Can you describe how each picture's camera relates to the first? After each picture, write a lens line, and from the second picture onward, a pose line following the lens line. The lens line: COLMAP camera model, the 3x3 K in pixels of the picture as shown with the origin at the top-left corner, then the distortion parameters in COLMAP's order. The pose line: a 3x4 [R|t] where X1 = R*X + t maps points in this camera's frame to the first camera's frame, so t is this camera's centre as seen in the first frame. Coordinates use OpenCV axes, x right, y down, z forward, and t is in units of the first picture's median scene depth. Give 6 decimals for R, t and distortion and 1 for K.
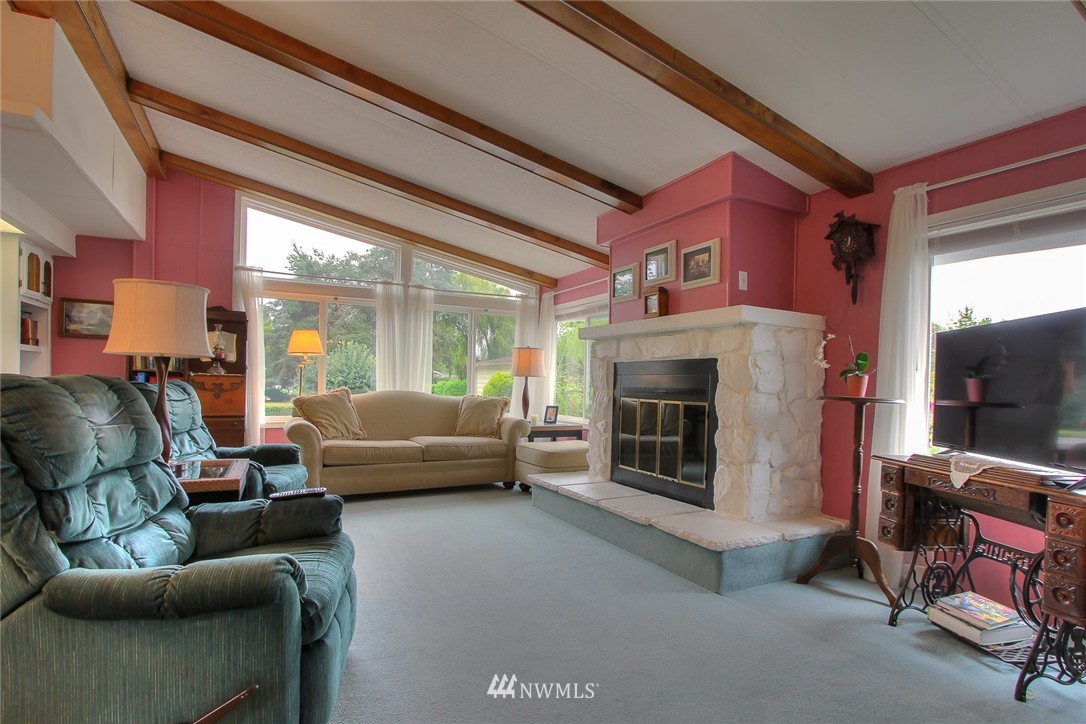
lens RADIAL K [[519.5, 0, 541.3], [0, 519.5, 382.5], [0, 0, 1]] dist [-0.017713, 0.000485]
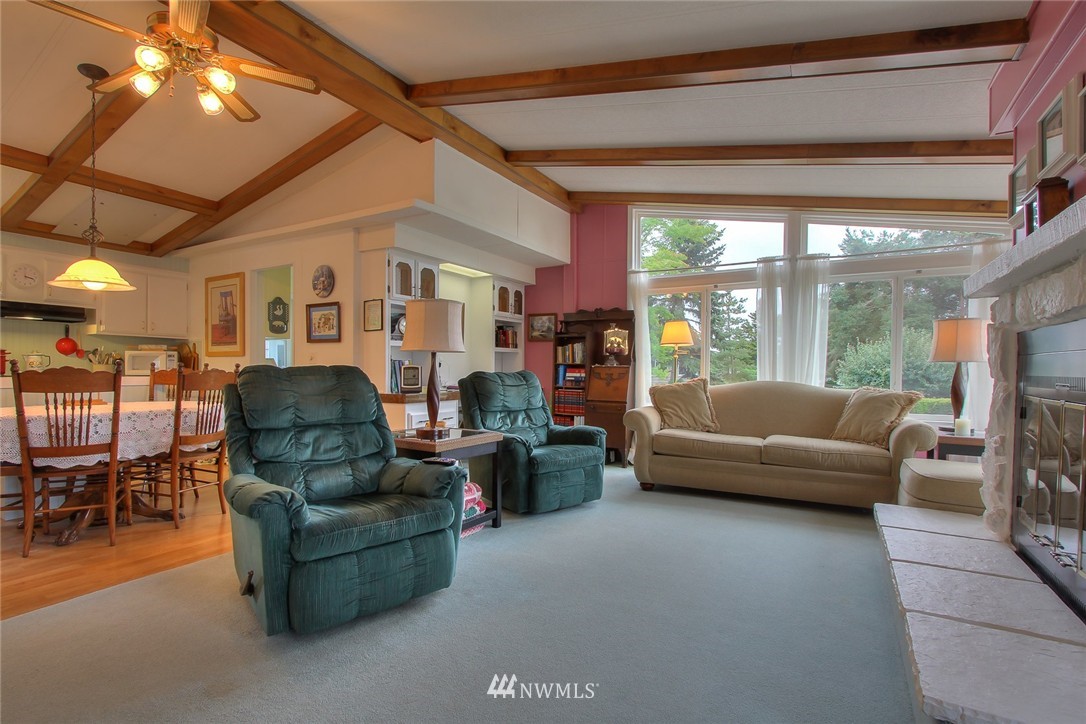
lens RADIAL K [[519.5, 0, 542.3], [0, 519.5, 369.5], [0, 0, 1]] dist [-0.017713, 0.000485]
pose [[0.532583, -0.011272, -0.846303, 0.306837], [0.002013, 0.999925, -0.012051, 0.007276], [0.846375, 0.004715, 0.532566, 0.248576]]
